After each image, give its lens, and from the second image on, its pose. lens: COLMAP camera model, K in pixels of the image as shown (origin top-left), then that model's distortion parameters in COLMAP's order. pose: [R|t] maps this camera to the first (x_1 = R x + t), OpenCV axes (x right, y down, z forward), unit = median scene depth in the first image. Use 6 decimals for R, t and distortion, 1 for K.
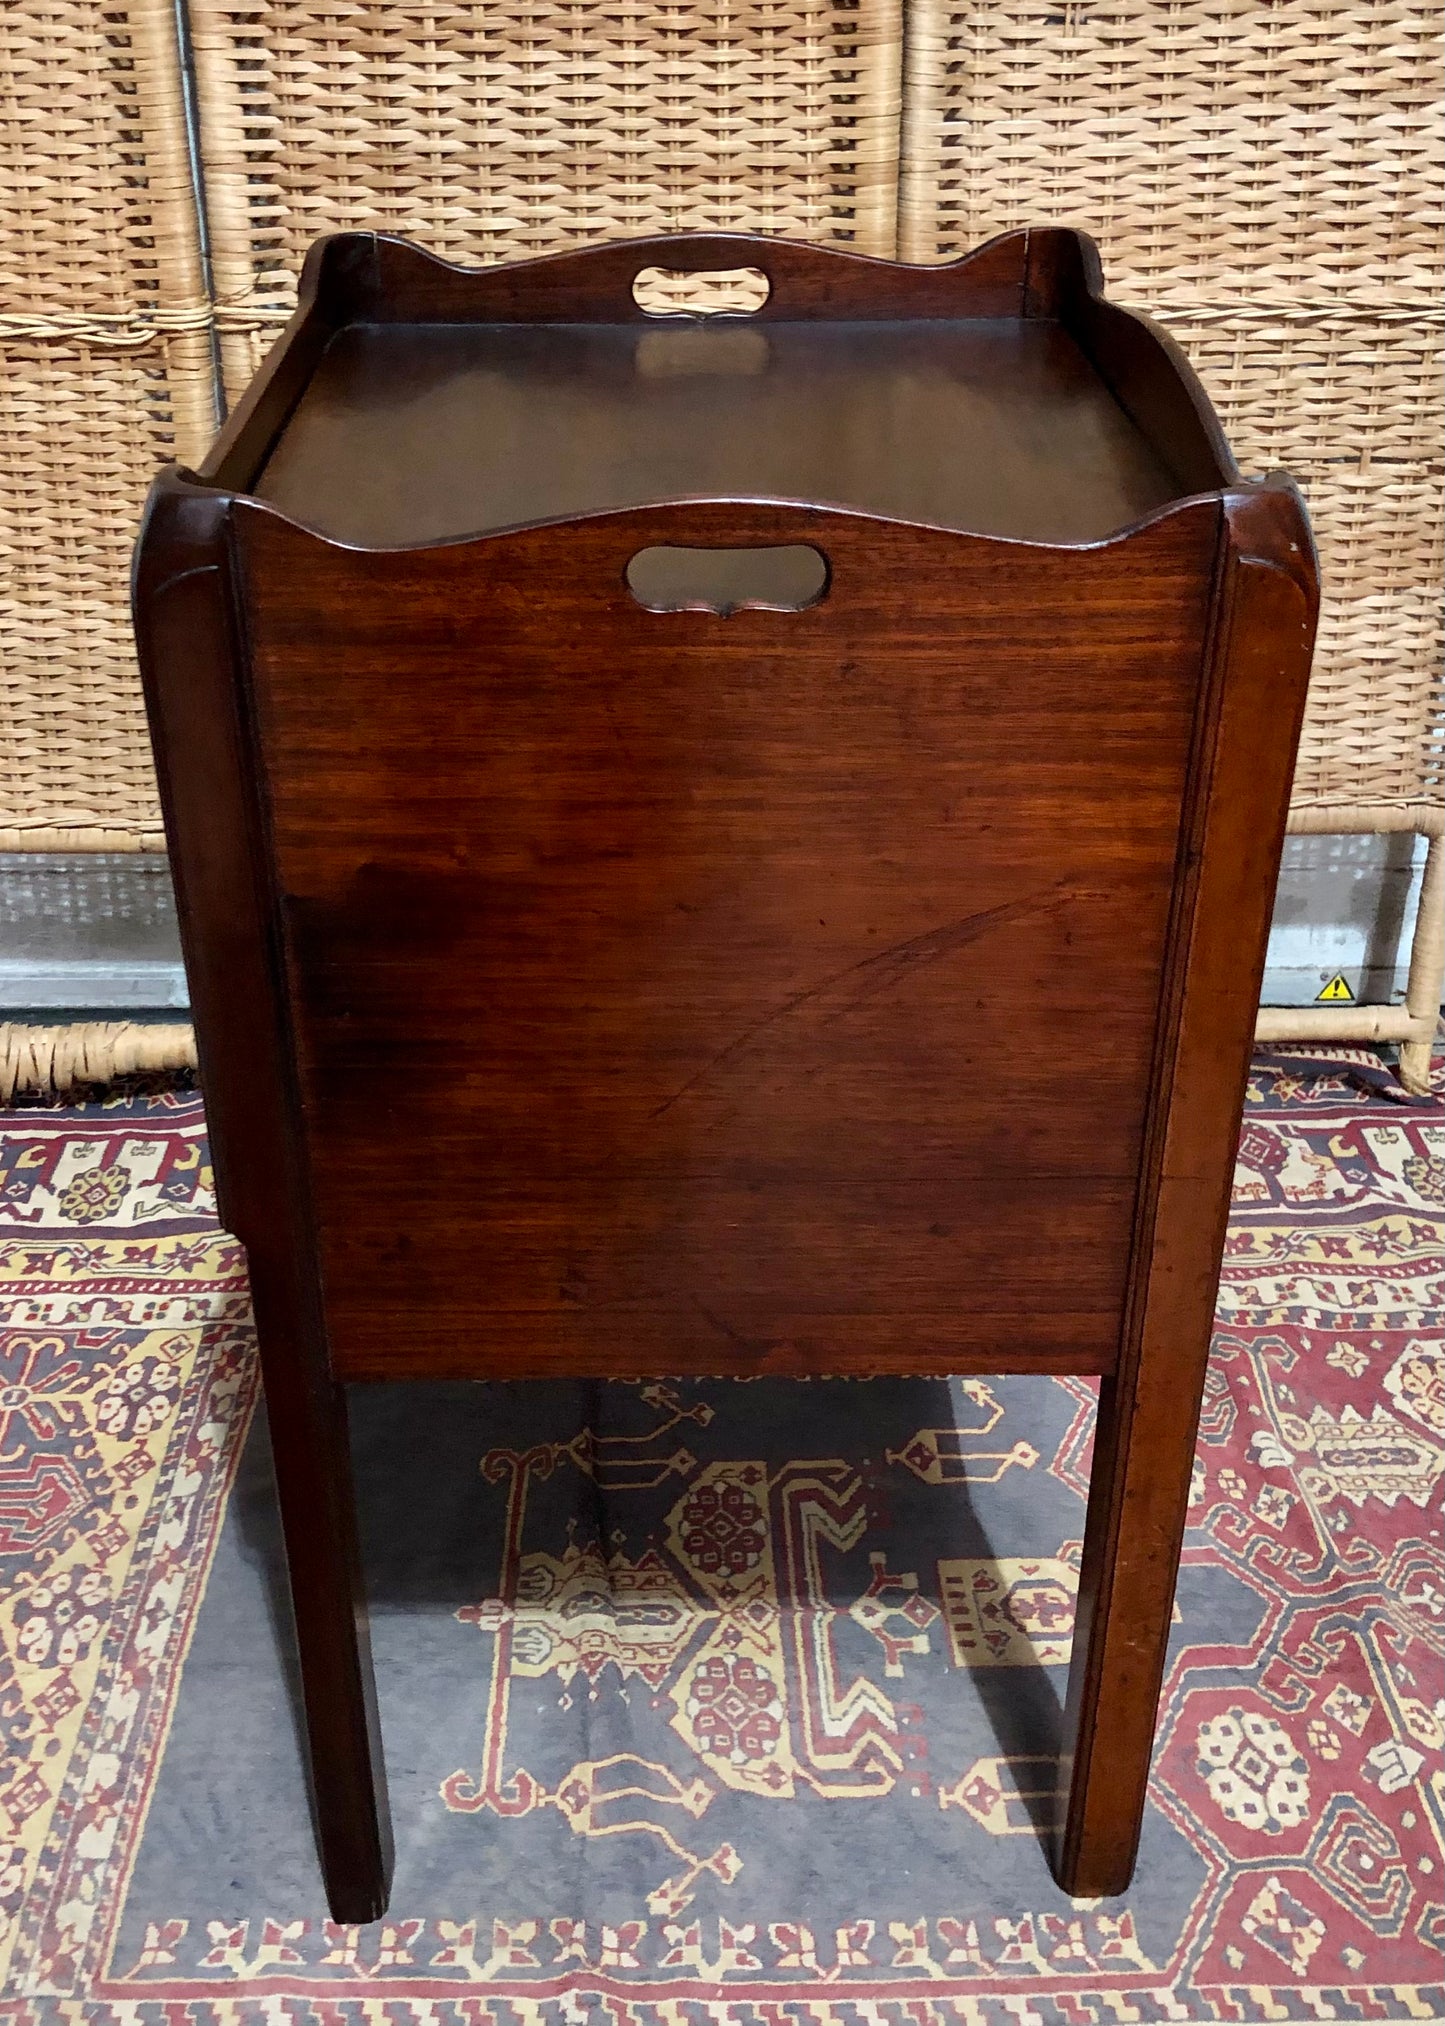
lens RADIAL K [[2141.8, 0, 691.9], [0, 2141.8, 958.4], [0, 0, 1]] dist [0.025562, 0.000000]
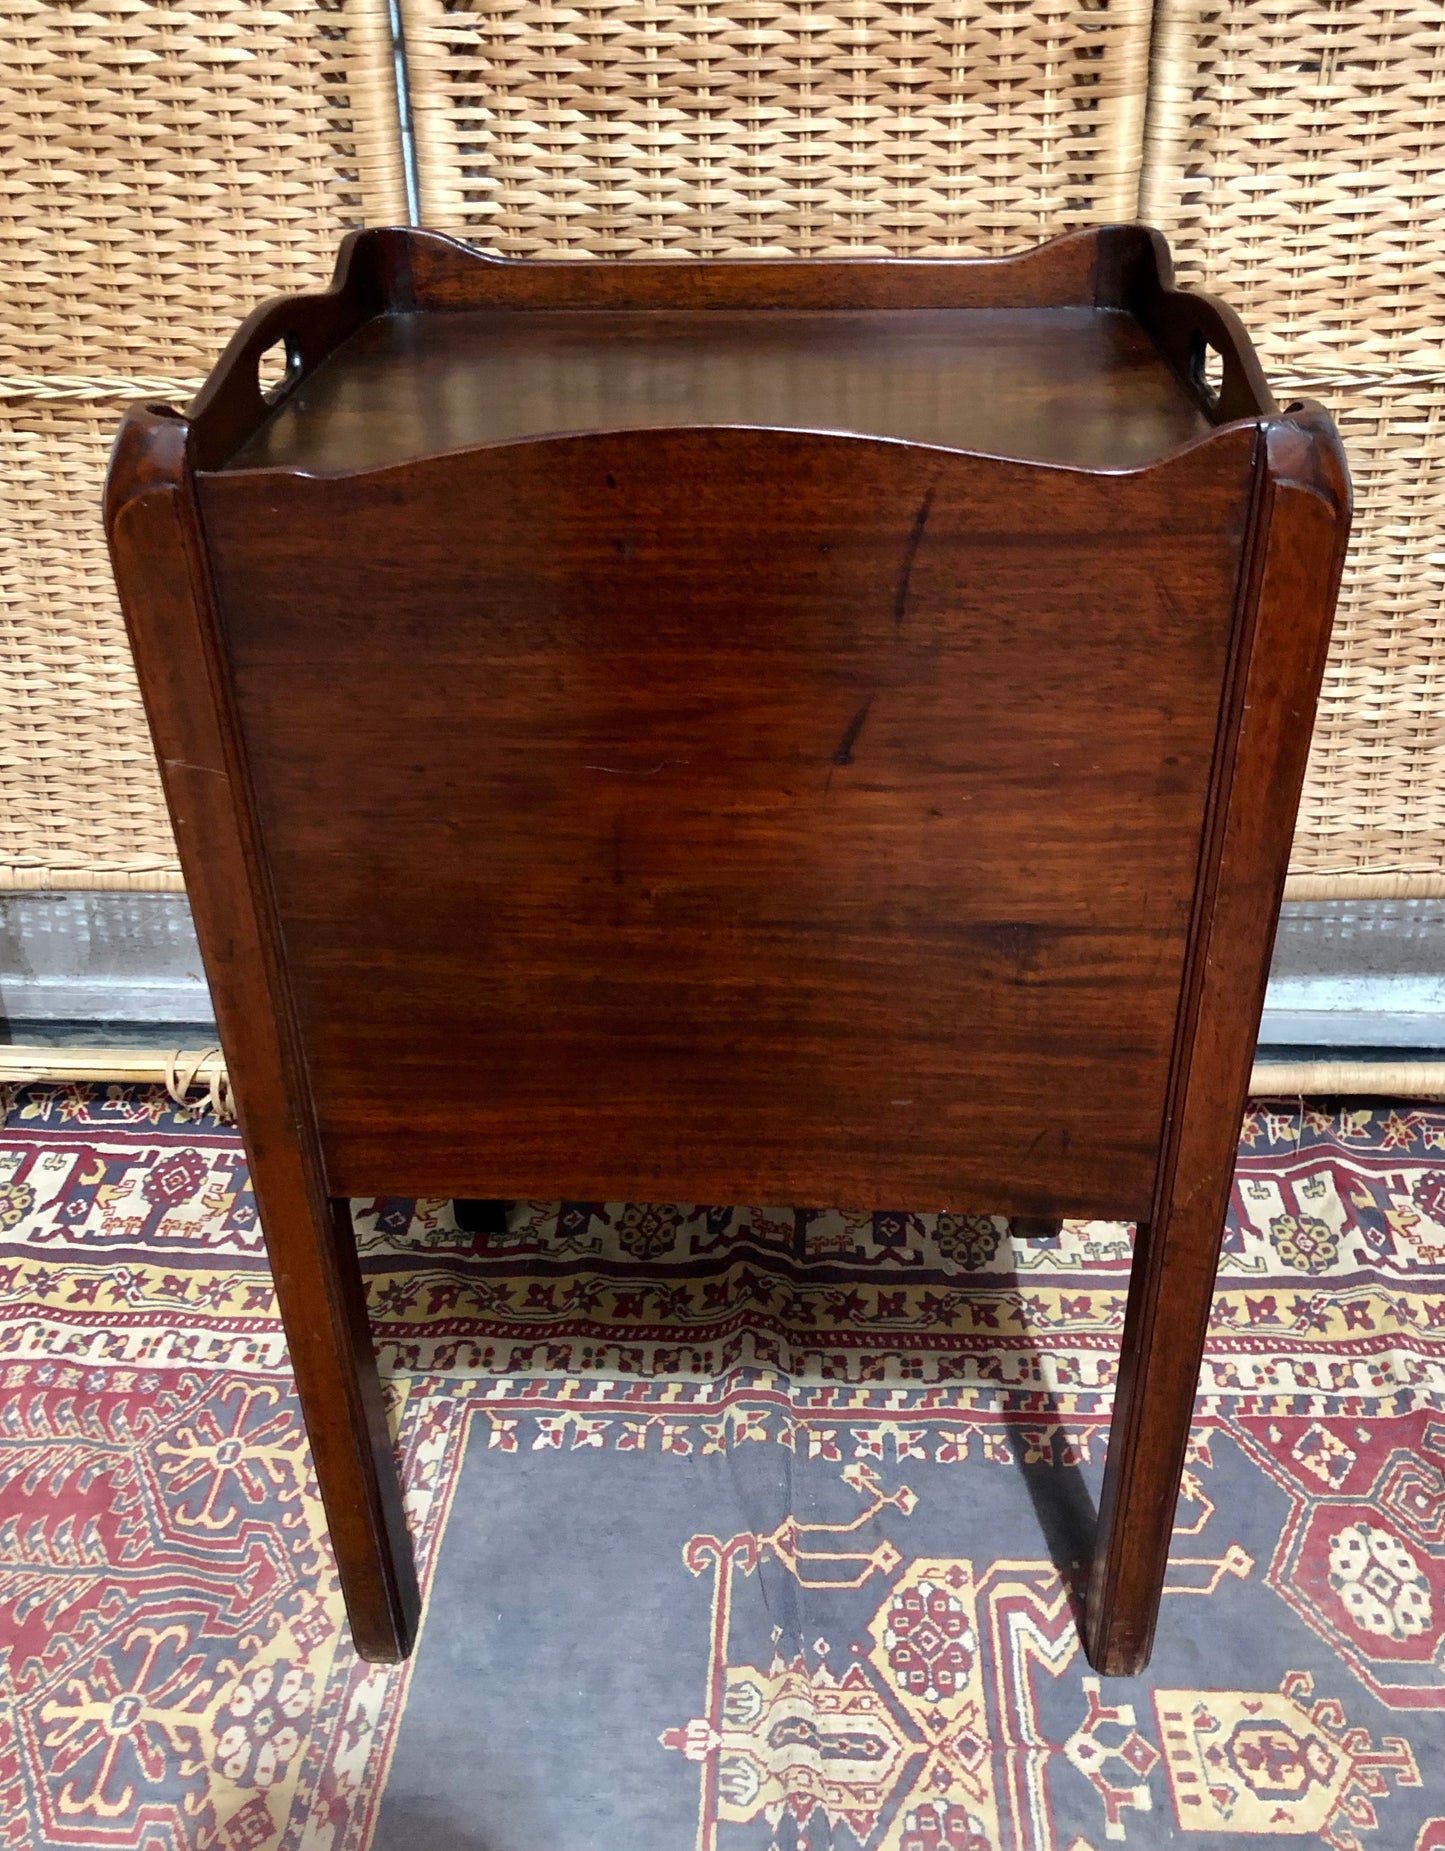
lens RADIAL K [[1721.6, 0, 746.1], [0, 1721.6, 907.1], [0, 0, 1]] dist [0.016712, 0.000000]
pose [[0.998179, 0.018140, -0.057533, -0.027975], [-0.016375, 0.999385, 0.031015, -0.085560], [0.058060, -0.030016, 0.997862, 0.211434]]
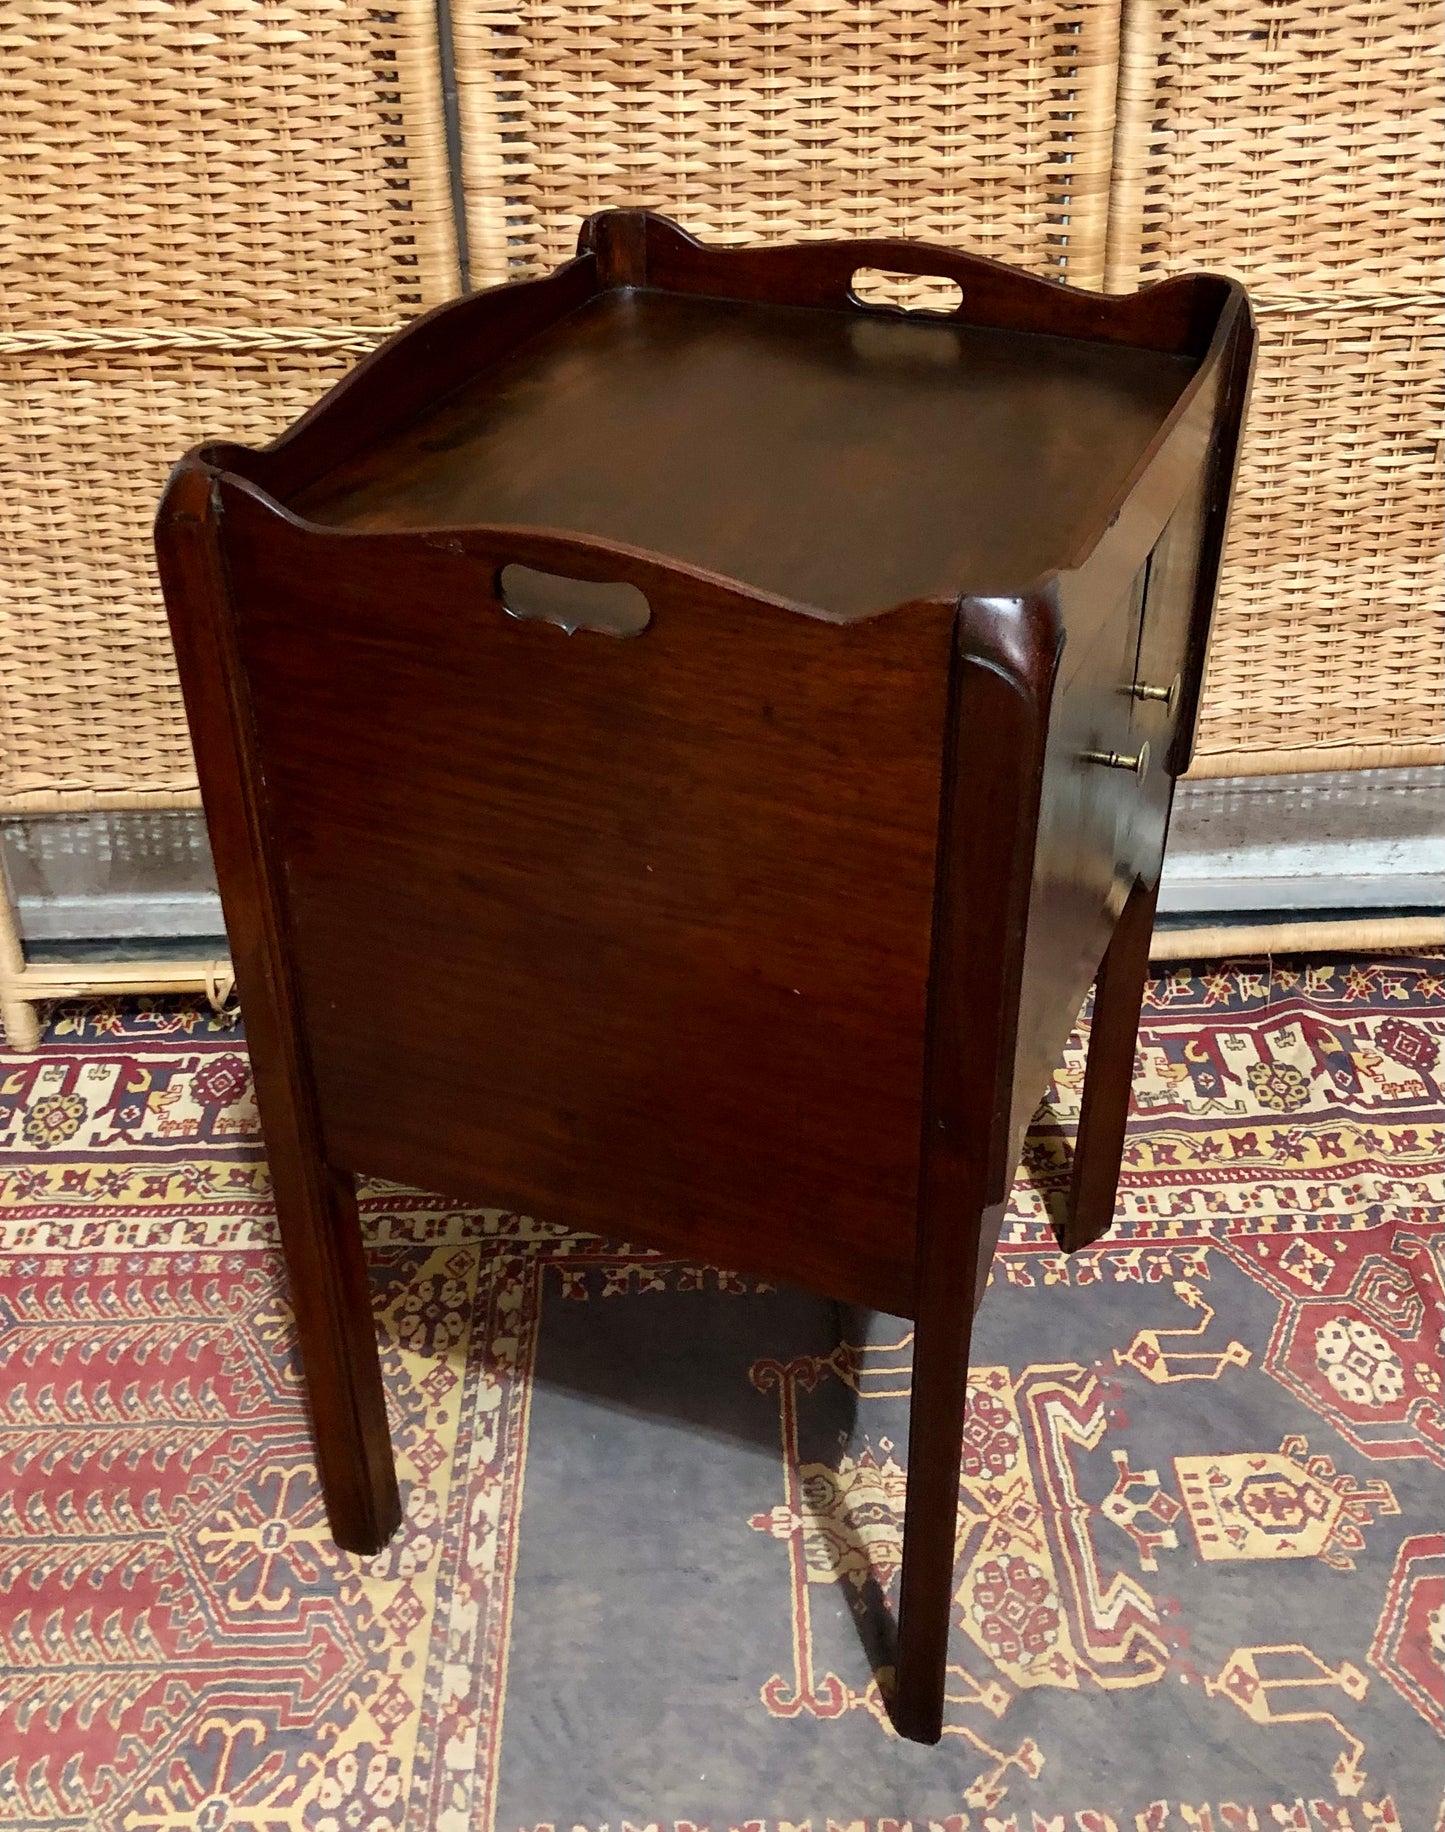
lens RADIAL K [[1956.1, 0, 733.9], [0, 1956.1, 868.2], [0, 0, 1]] dist [0.028274, 0.000000]
pose [[0.999740, -0.022152, 0.005426, -0.105790], [0.021773, 0.997839, 0.061992, -0.088490], [-0.006787, -0.061857, 0.998062, -0.000840]]
